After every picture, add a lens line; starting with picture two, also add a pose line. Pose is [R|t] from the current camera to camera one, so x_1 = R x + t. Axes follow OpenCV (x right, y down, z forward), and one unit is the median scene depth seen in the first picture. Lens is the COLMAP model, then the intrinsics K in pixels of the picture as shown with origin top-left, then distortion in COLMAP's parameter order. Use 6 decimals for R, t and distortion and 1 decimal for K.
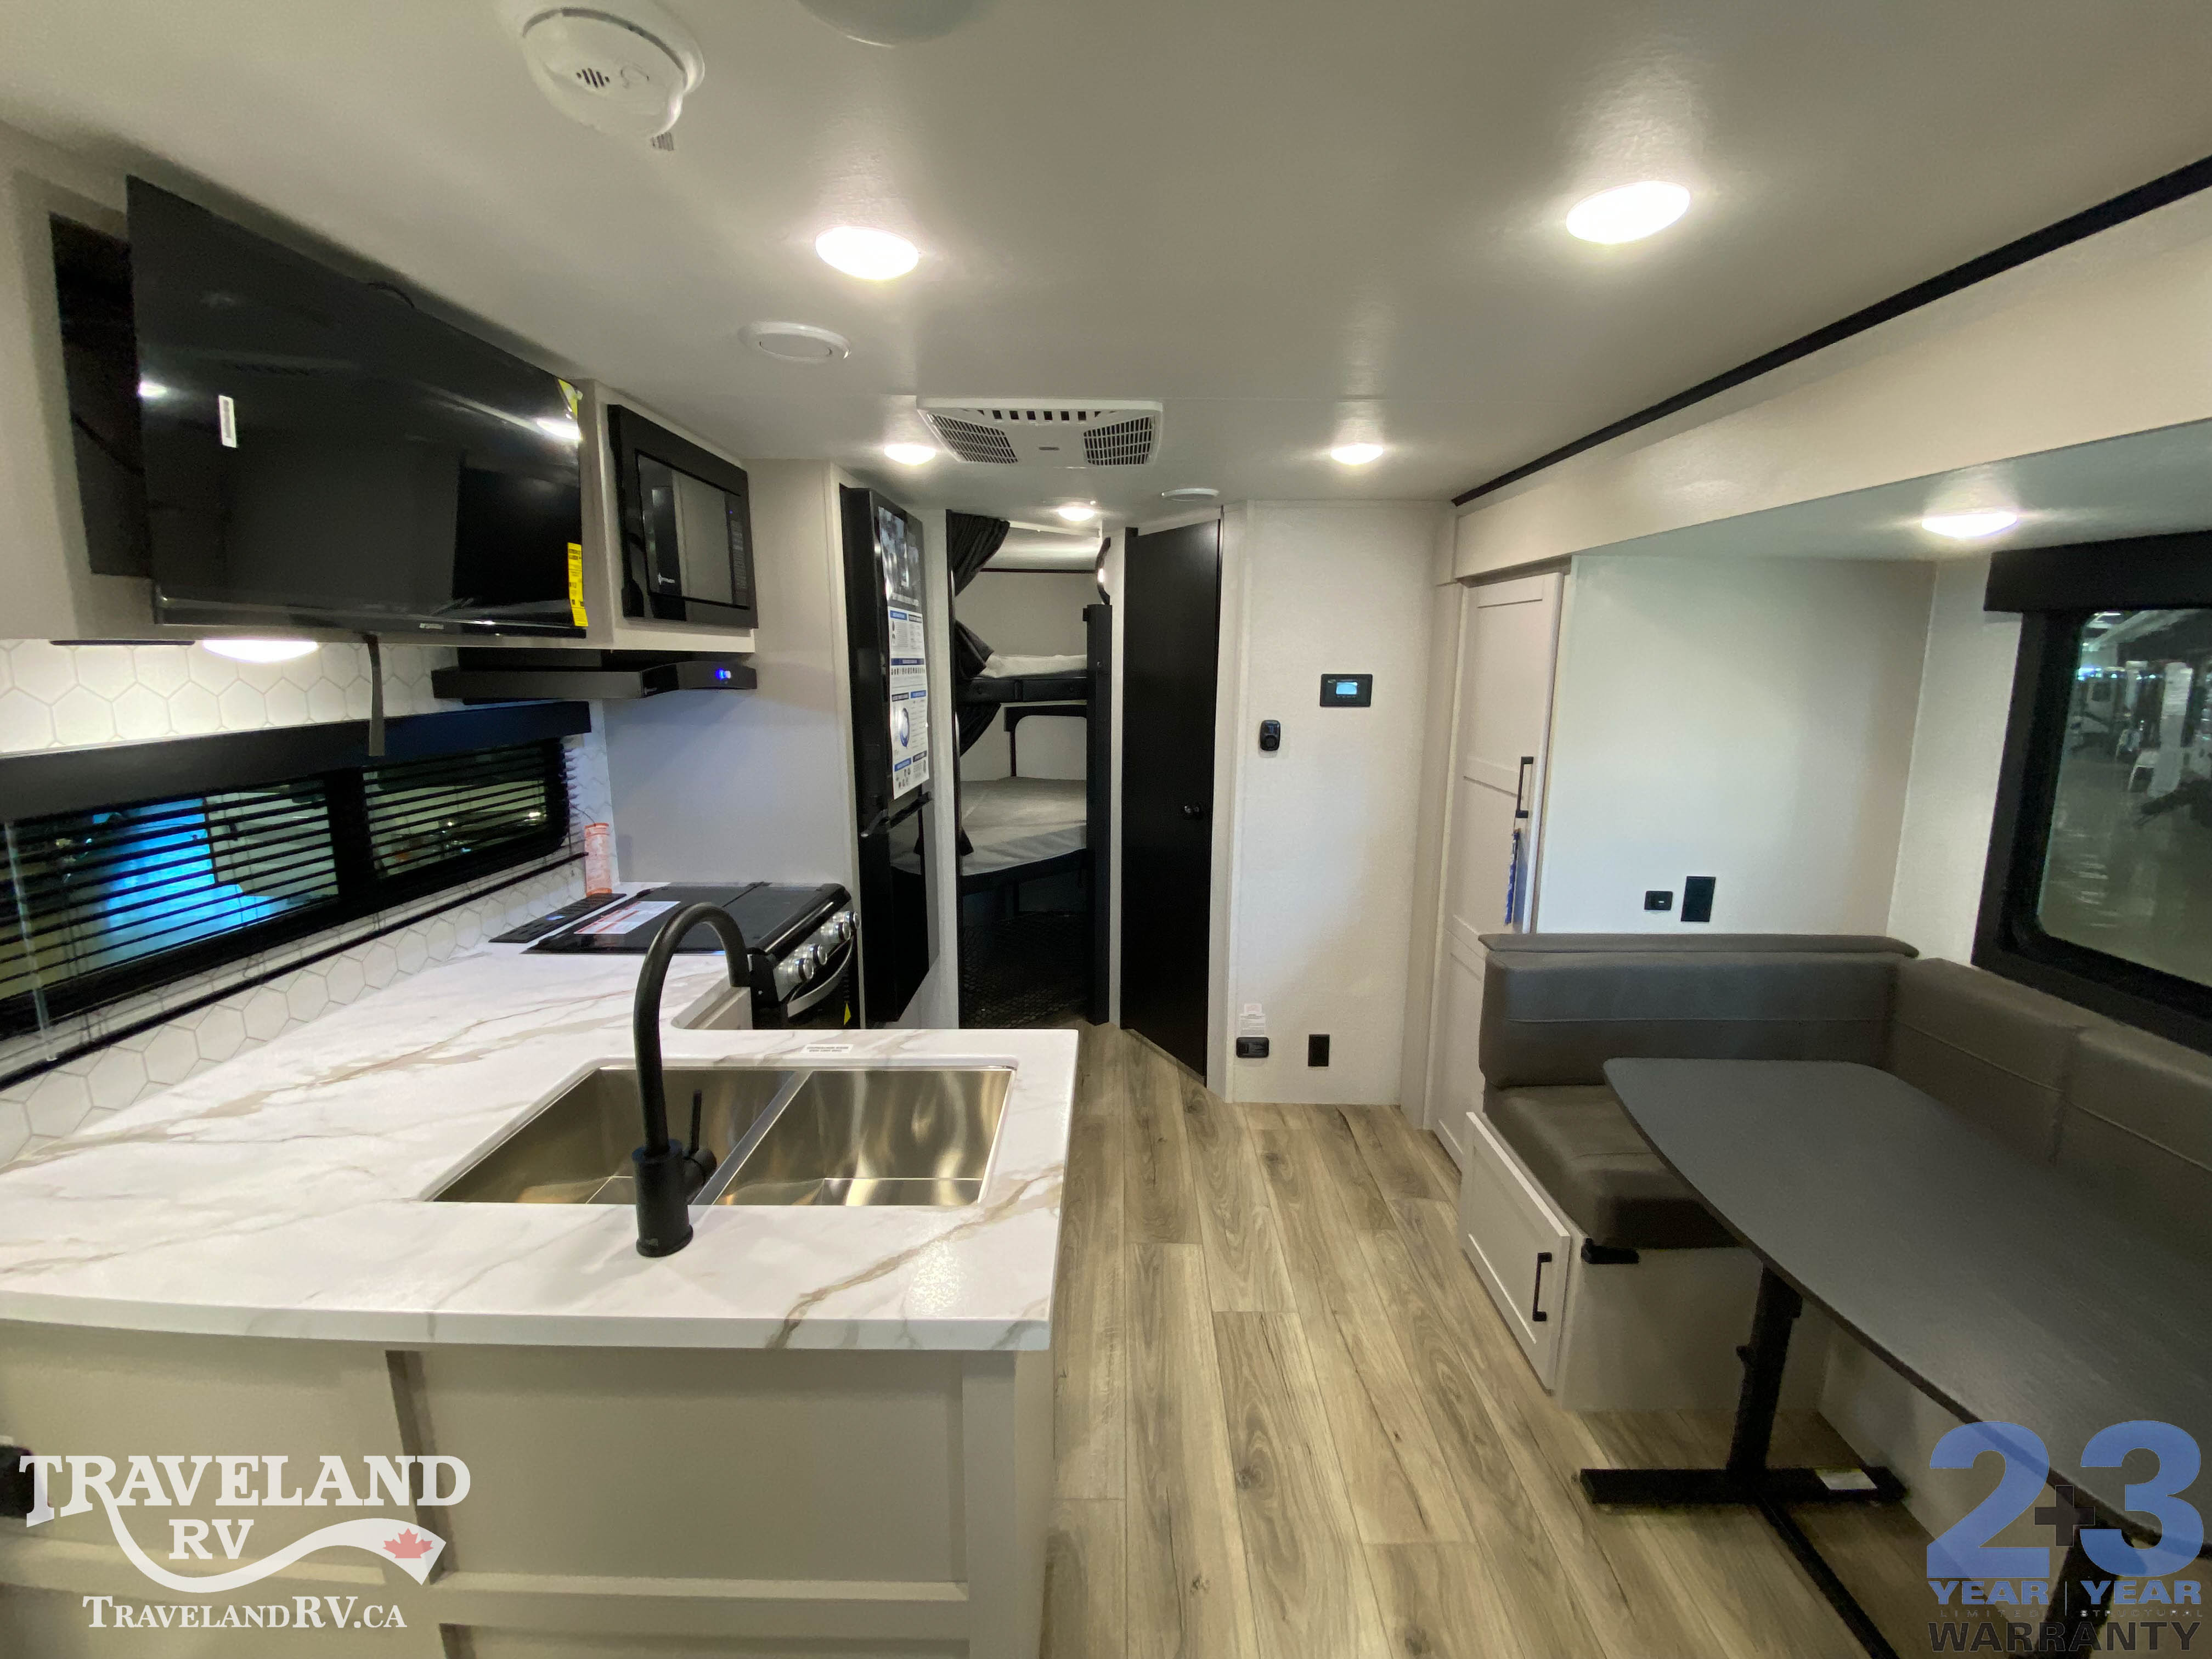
lens RADIAL K [[910.4, 0, 1139.4], [0, 910.4, 830.2], [0, 0, 1]] dist [-0.000217, -0.019239]
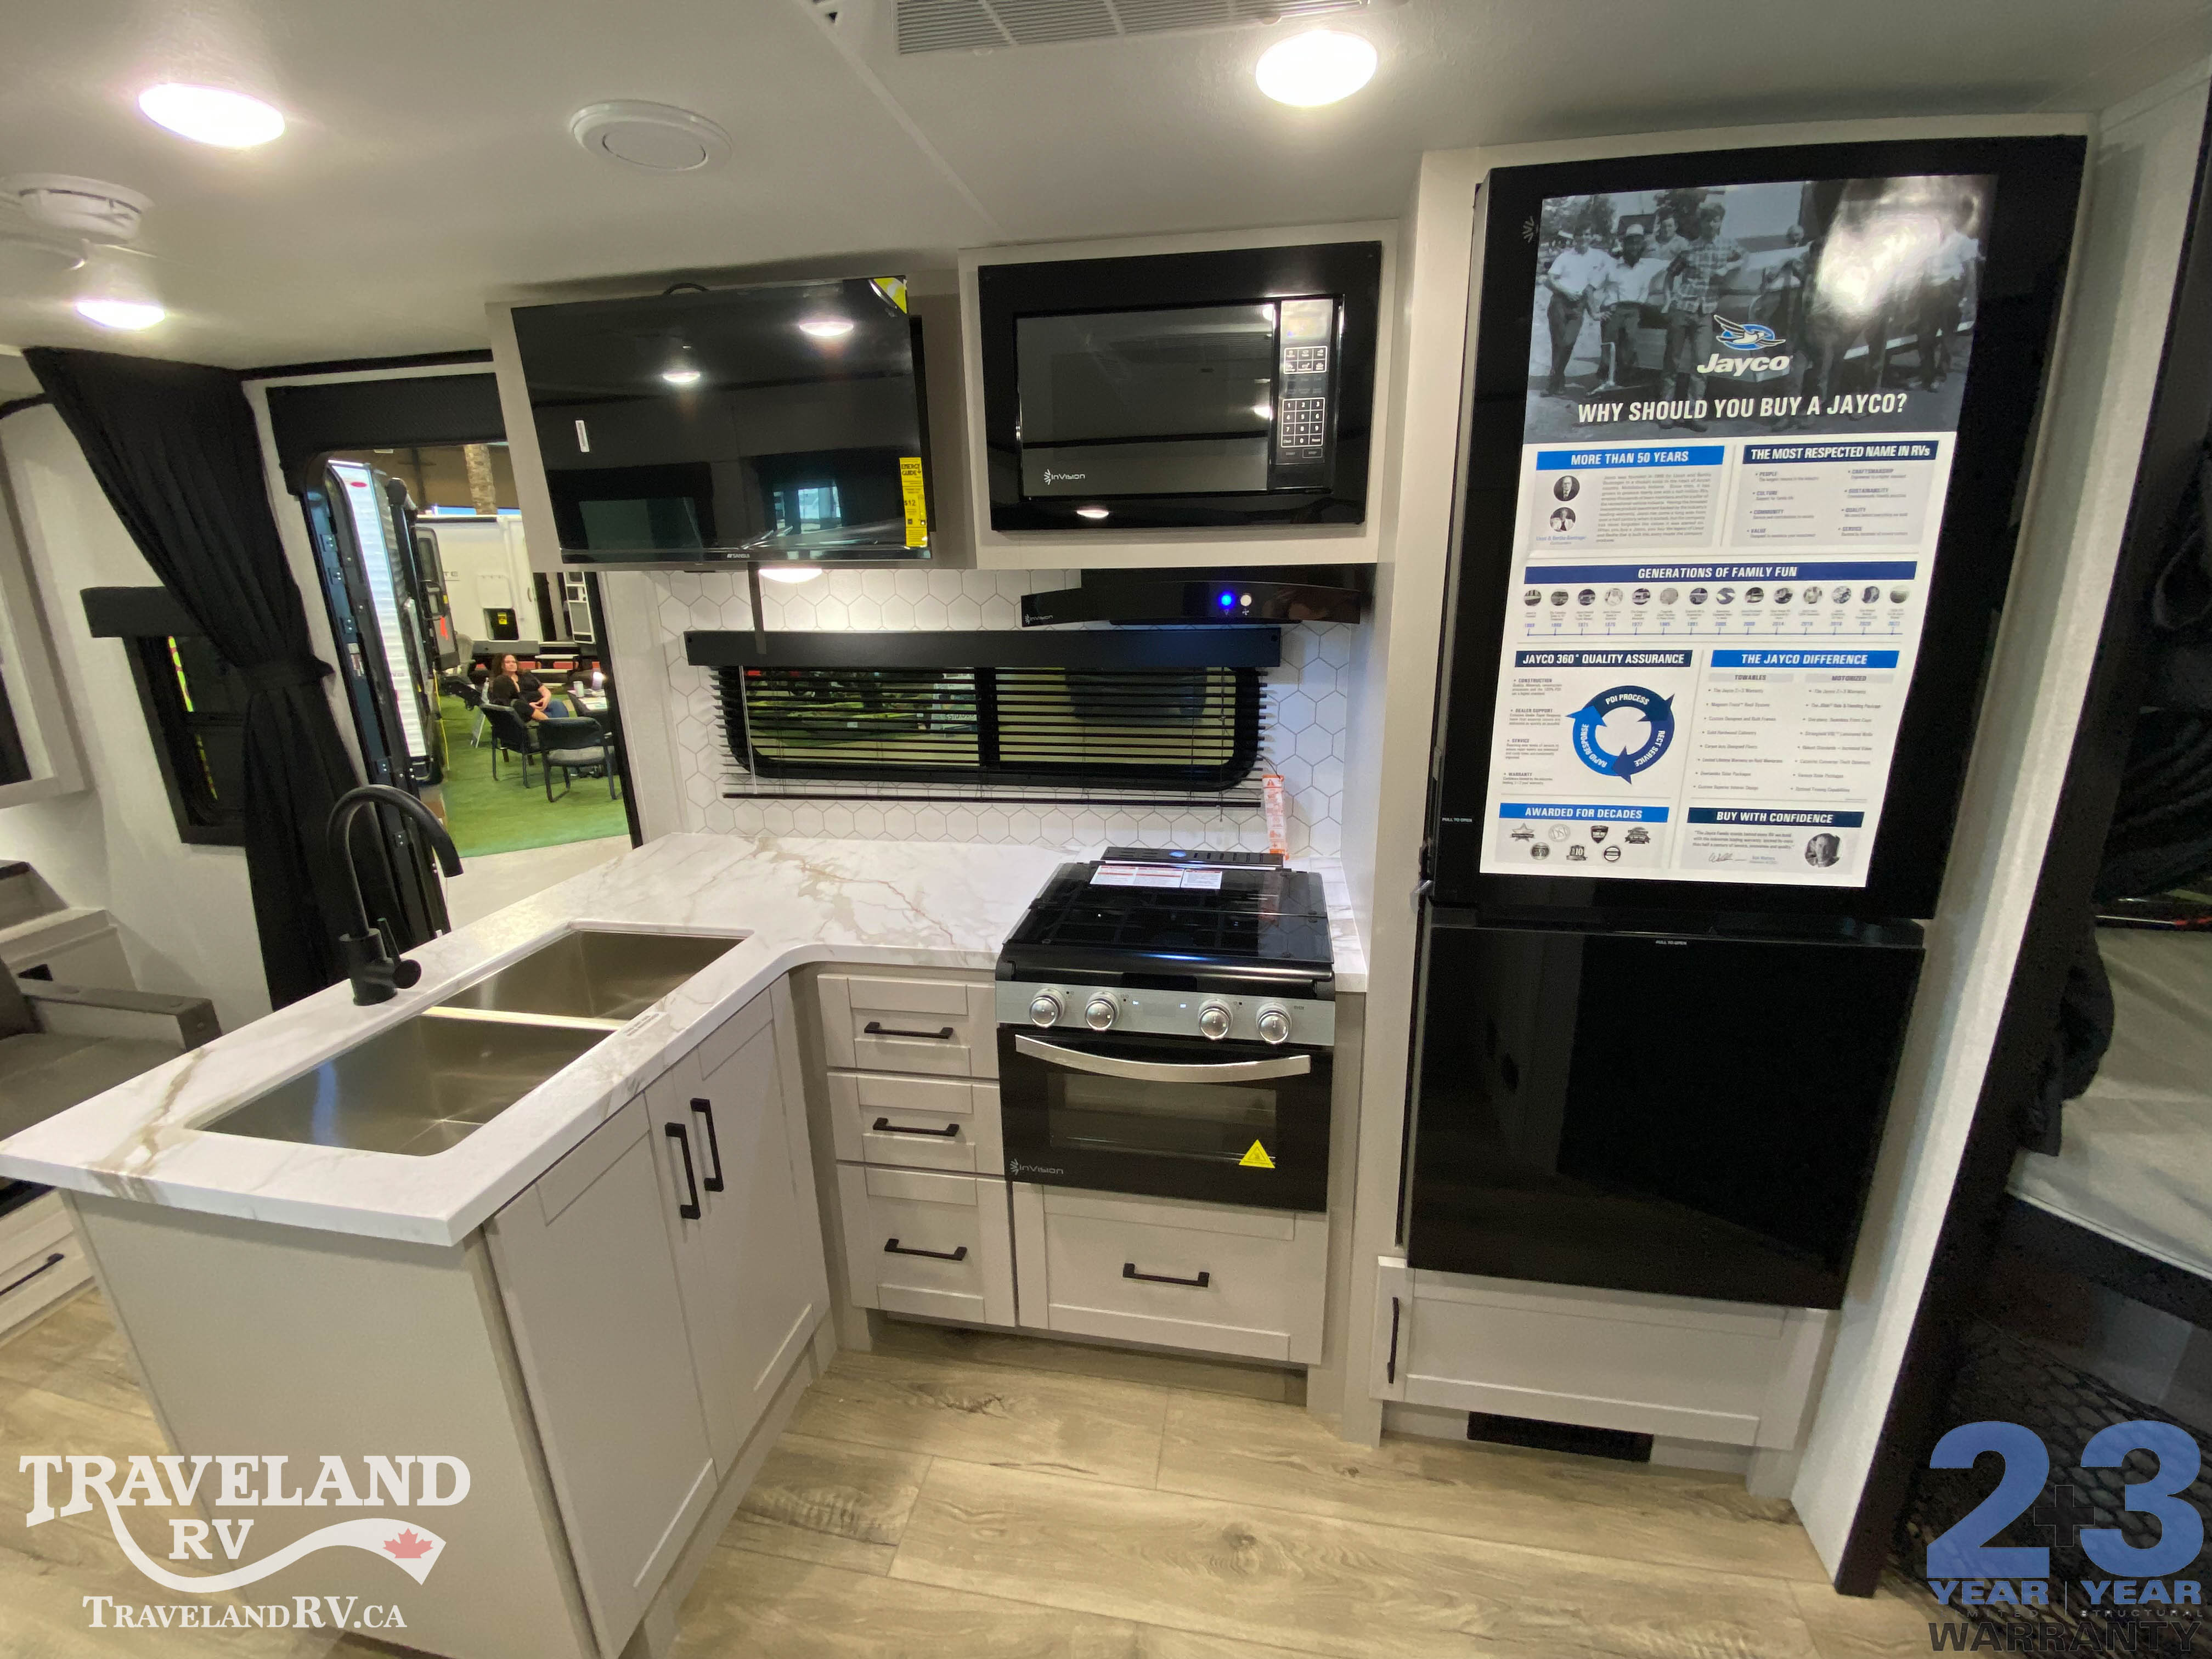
lens RADIAL K [[897.1, 0, 1120.0], [0, 897.1, 823.3], [0, 0, 1]] dist [0.013679, -0.017275]
pose [[-0.191747, 0.261328, -0.946013, 0.351329], [-0.165896, 0.941399, 0.293679, -0.281378], [0.967322, 0.213252, -0.137157, 1.498540]]
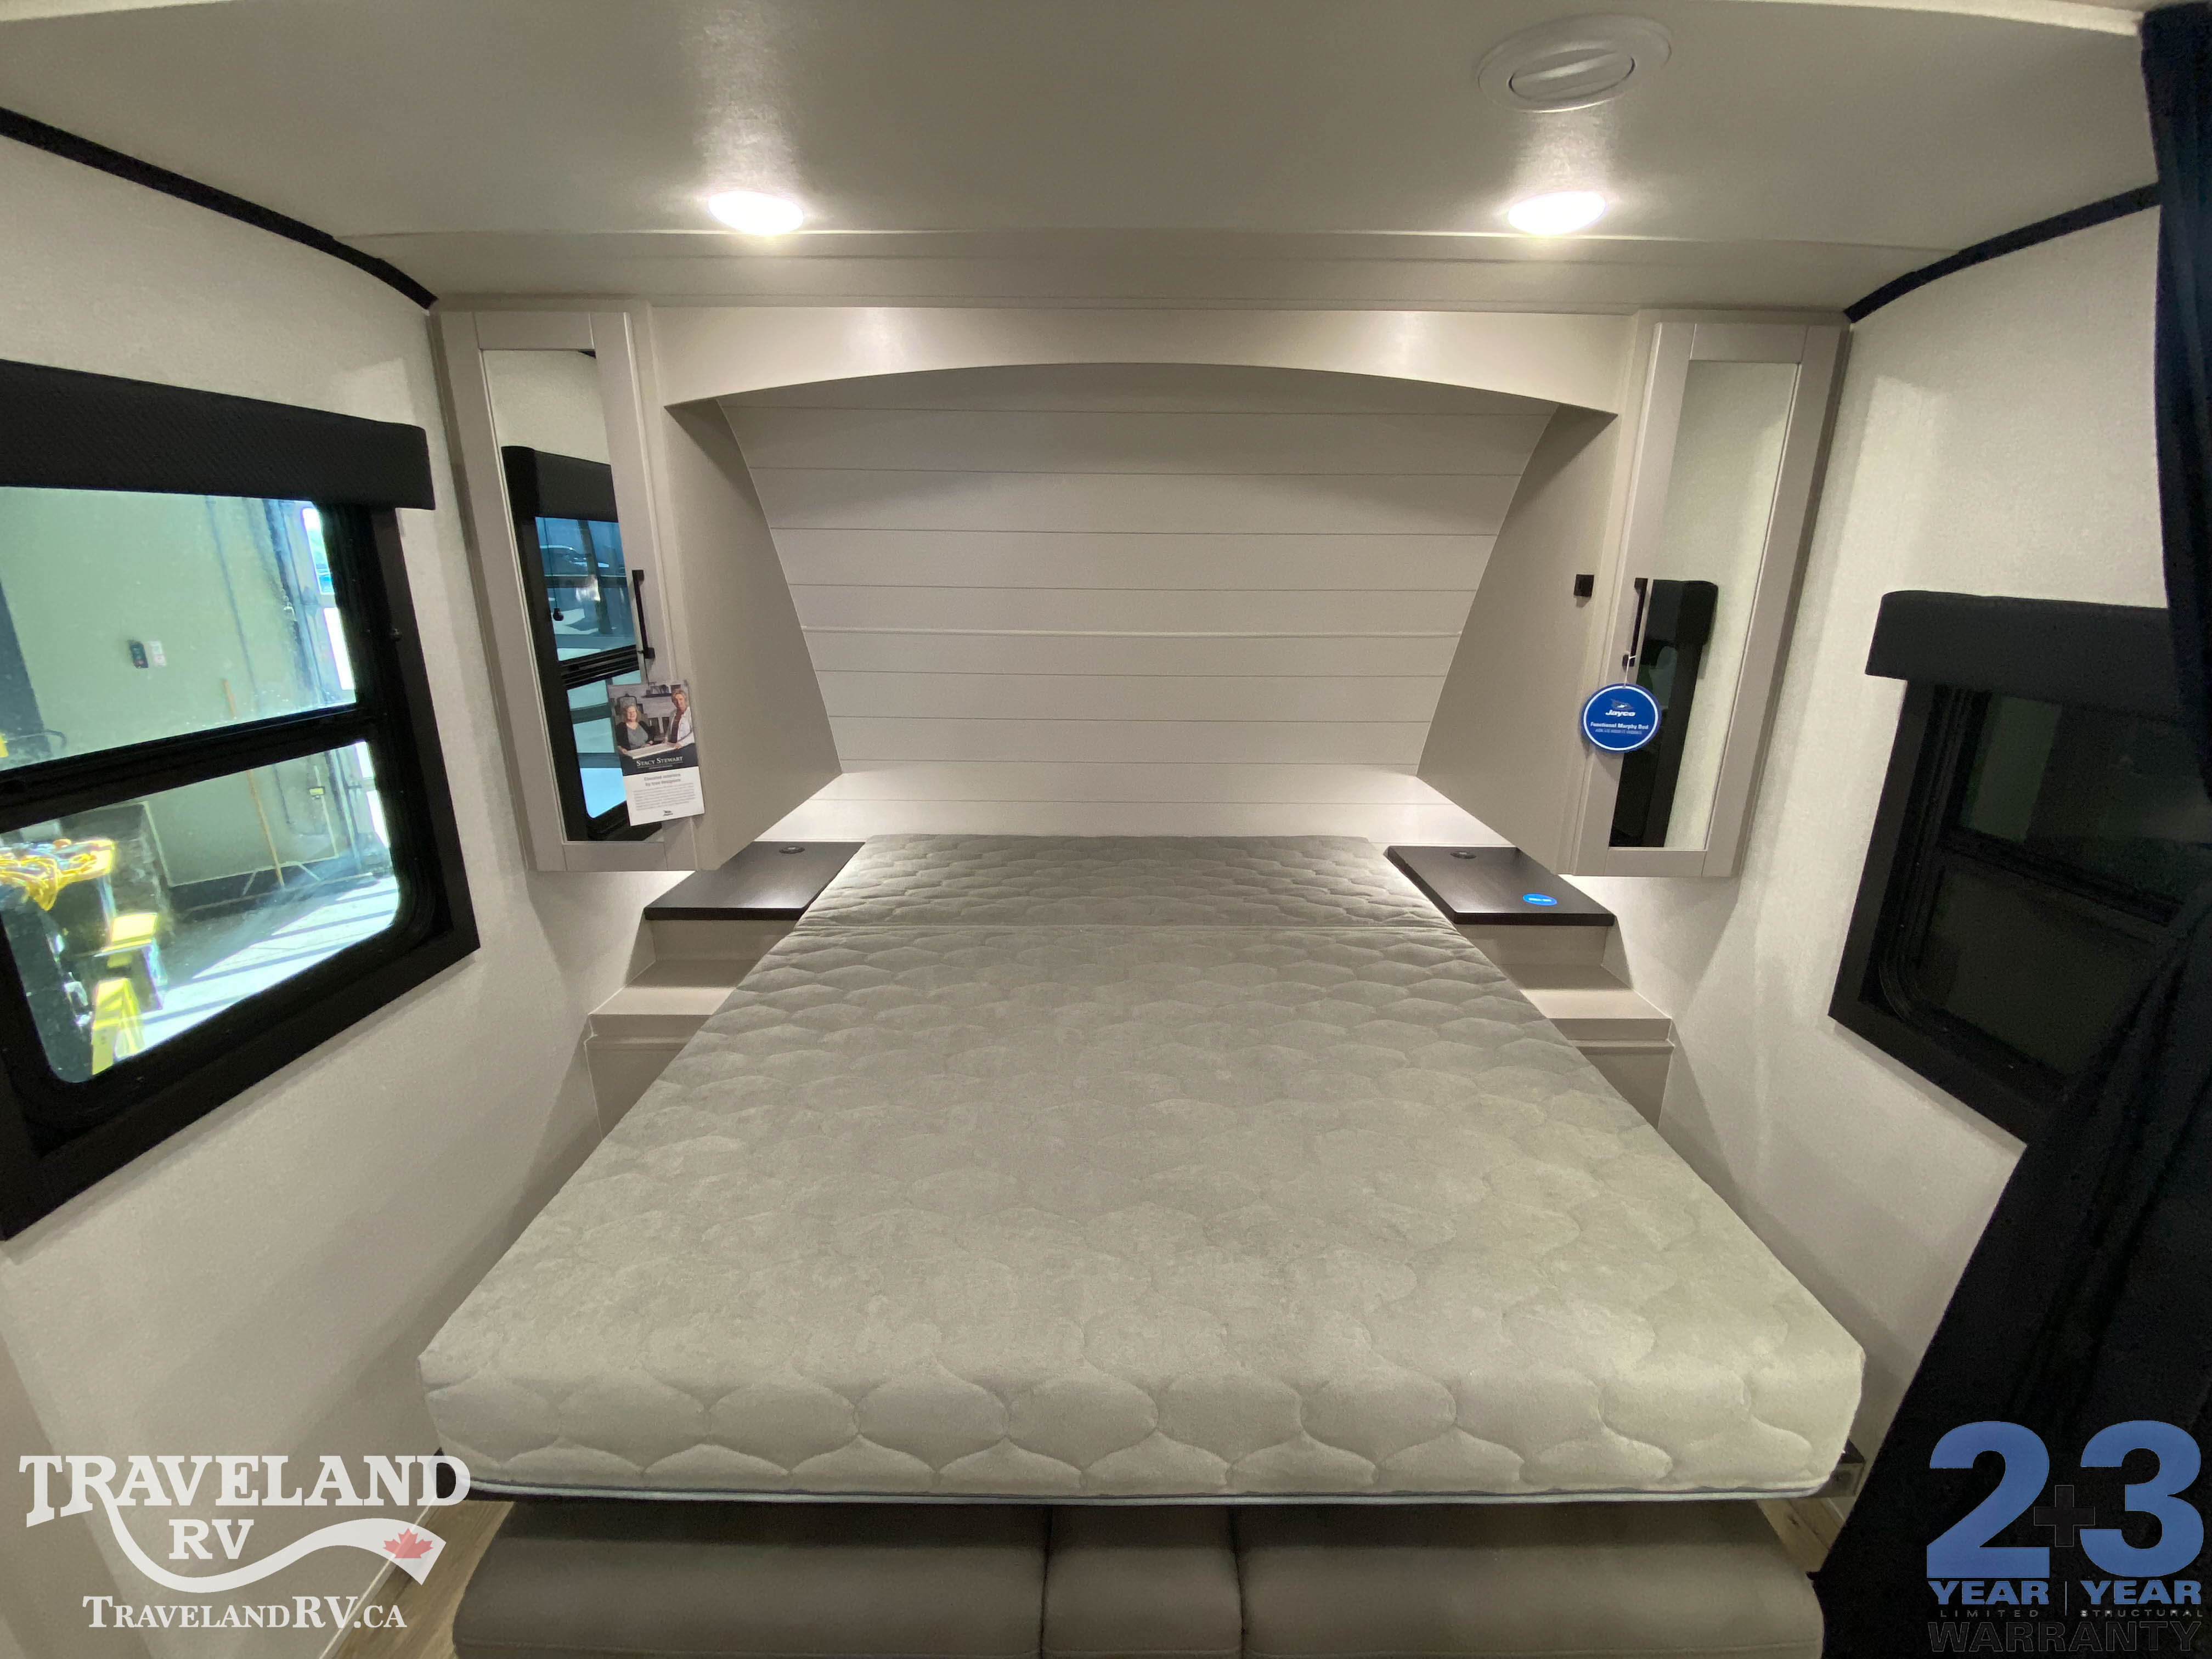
lens RADIAL K [[897.1, 0, 1120.0], [0, 897.1, 823.3], [0, 0, 1]] dist [0.013679, -0.017275]
pose [[-0.999457, -0.029525, 0.014659, -0.093511], [-0.019834, 0.893821, 0.447985, -0.096544], [-0.026329, 0.447451, -0.893921, 0.397846]]
